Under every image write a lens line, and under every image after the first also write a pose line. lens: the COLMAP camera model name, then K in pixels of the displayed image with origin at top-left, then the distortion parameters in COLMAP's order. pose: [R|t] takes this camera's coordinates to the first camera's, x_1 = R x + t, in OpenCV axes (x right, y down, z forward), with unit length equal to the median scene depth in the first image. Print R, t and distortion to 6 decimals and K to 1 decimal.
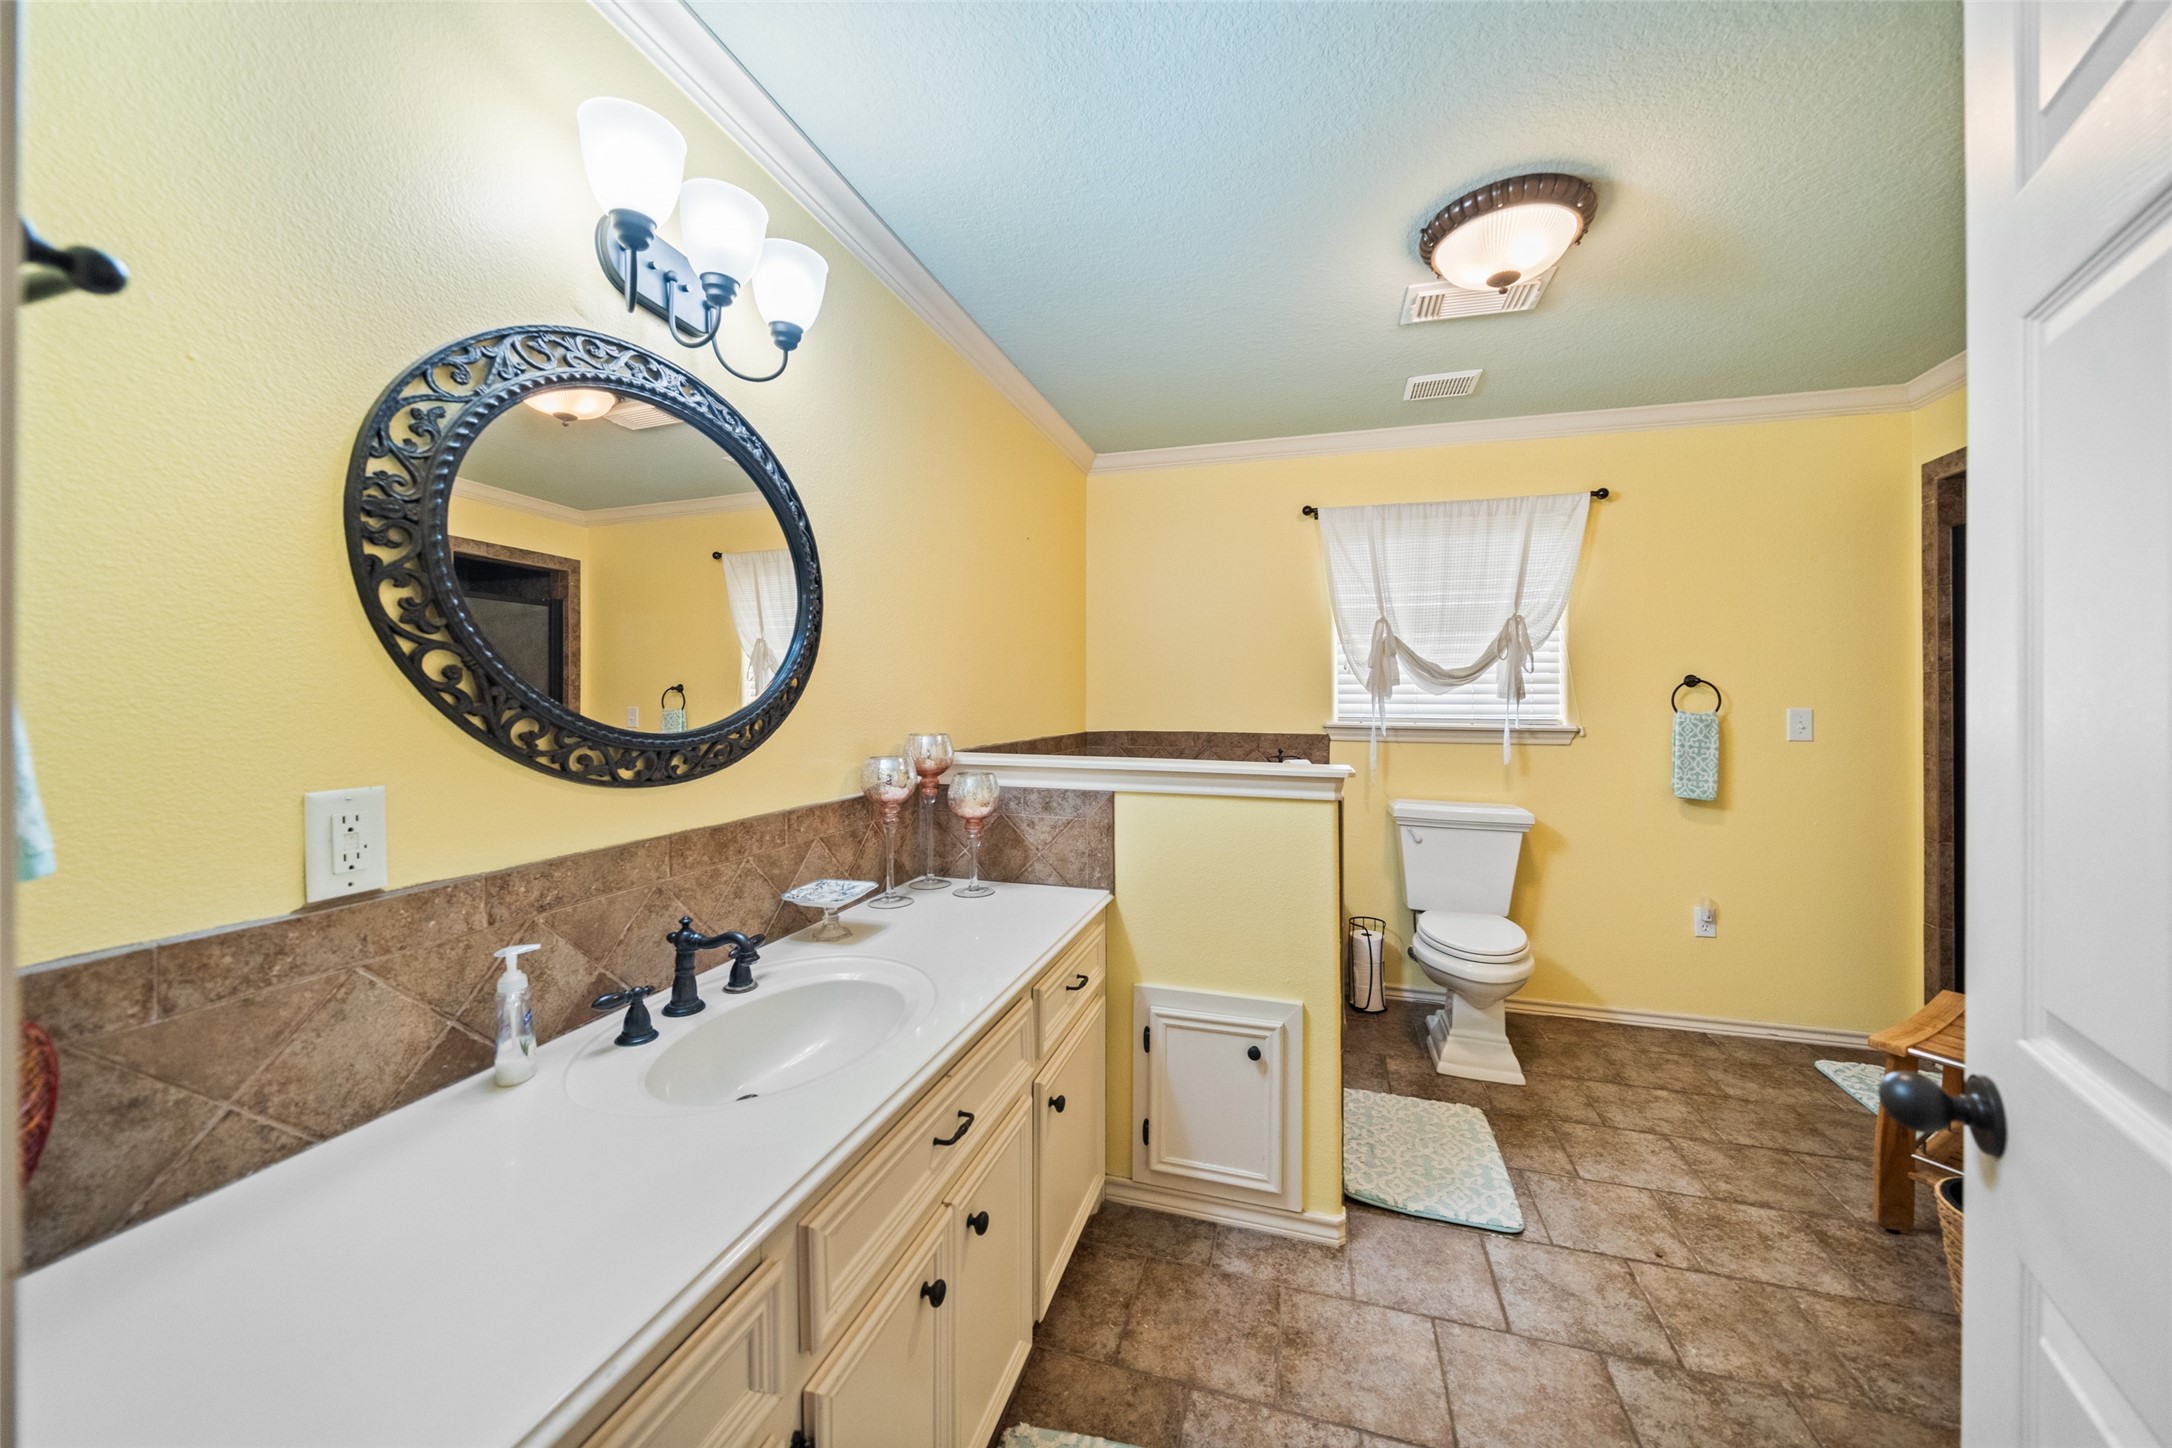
lens RADIAL K [[754.2, 0, 1090.1], [0, 754.2, 698.9], [0, 0, 1]] dist [-0.005976, -0.000112]
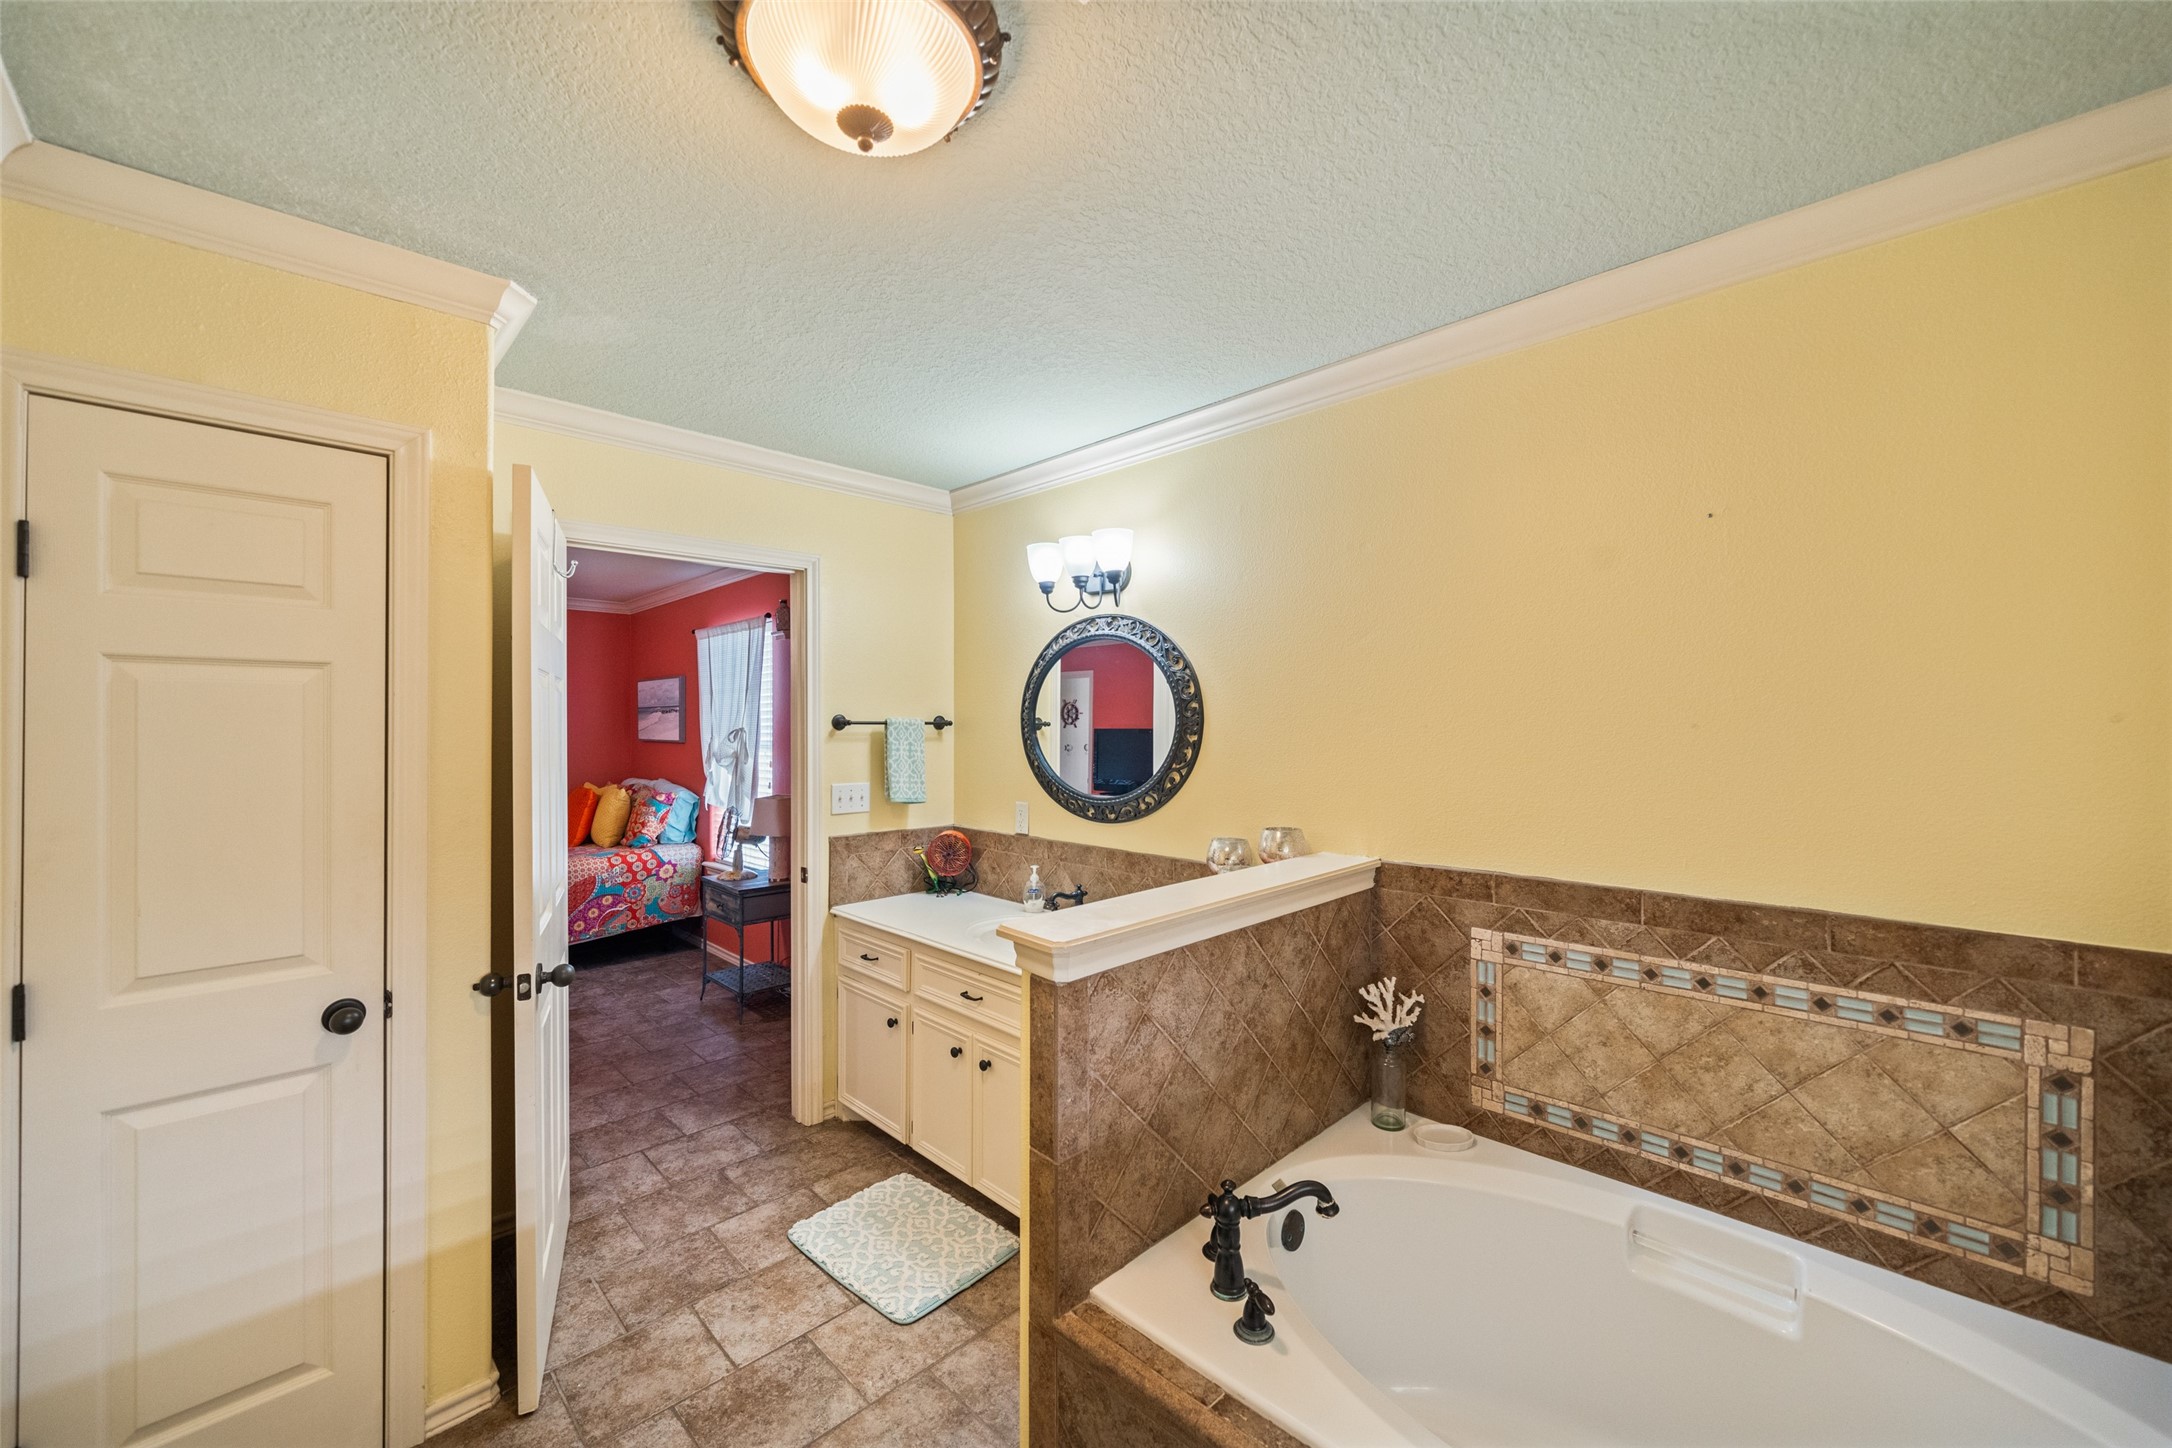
lens RADIAL K [[832.1, 0, 1094.4], [0, 832.1, 712.5], [0, 0, 1]] dist [-0.000686, -0.000110]
pose [[-0.469413, -0.012051, -0.882897, 0.632388], [0.000804, 0.999901, -0.014075, -0.067658], [0.882978, -0.007317, -0.469357, 0.885286]]
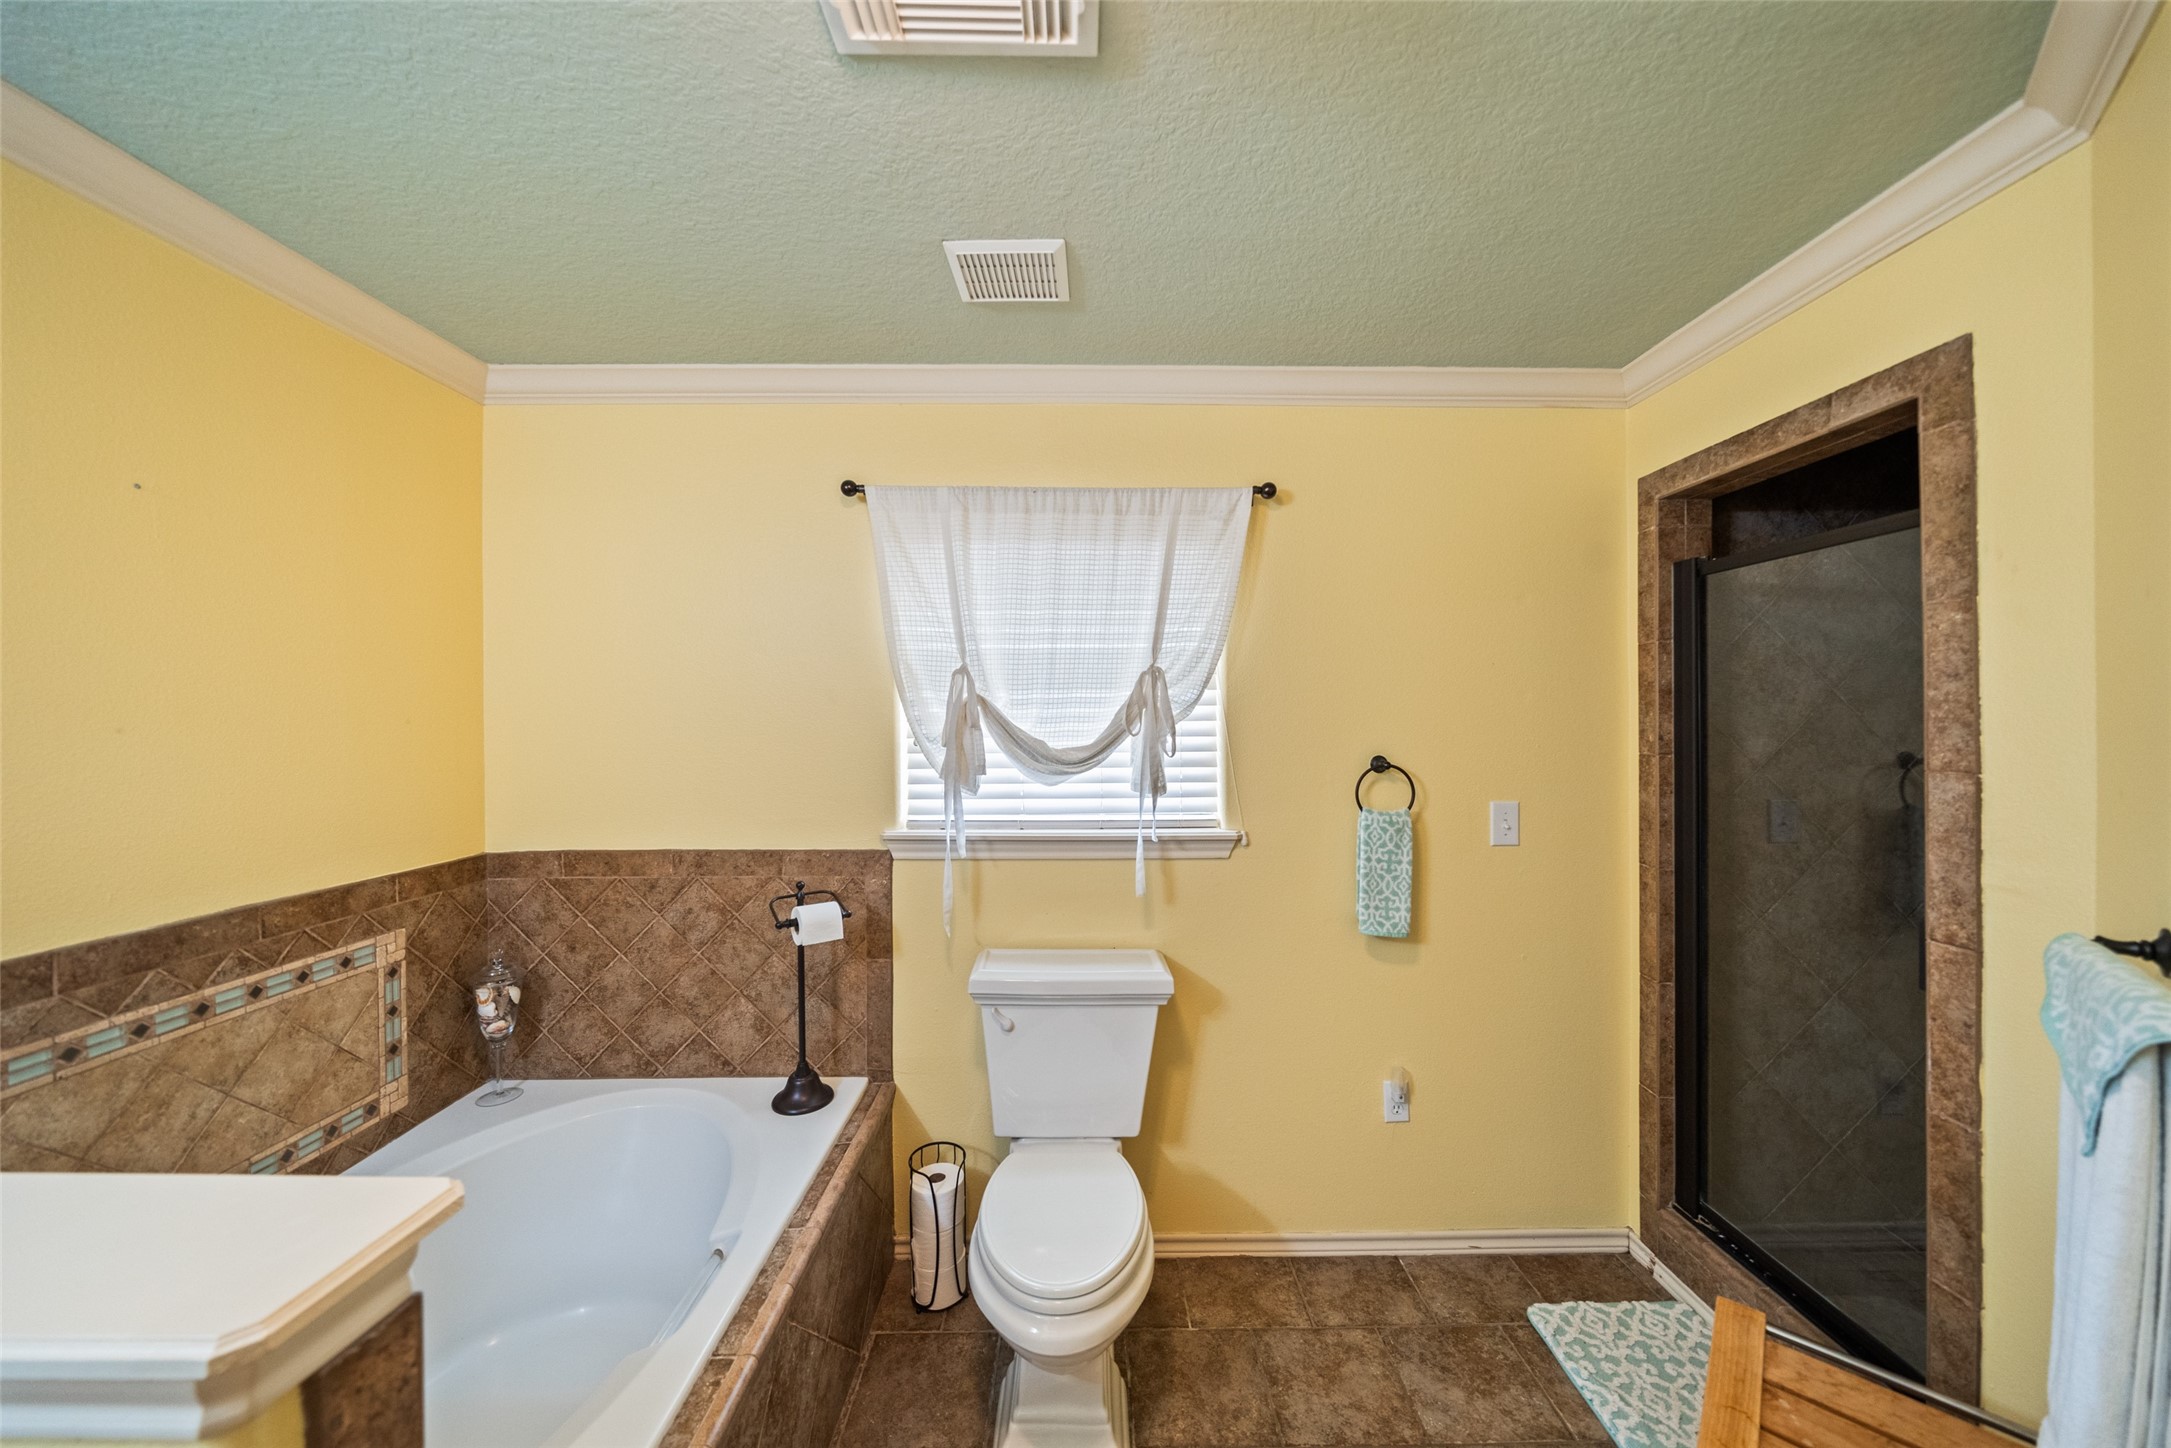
lens RADIAL K [[748.0, 0, 1085.5], [0, 748.0, 724.0], [0, 0, 1]] dist [-0.005145, 0.000002]
pose [[0.958133, -0.007854, 0.286217, 0.335125], [0.005628, 0.999947, 0.008600, -0.070076], [-0.286269, -0.006629, 0.958126, 0.406553]]
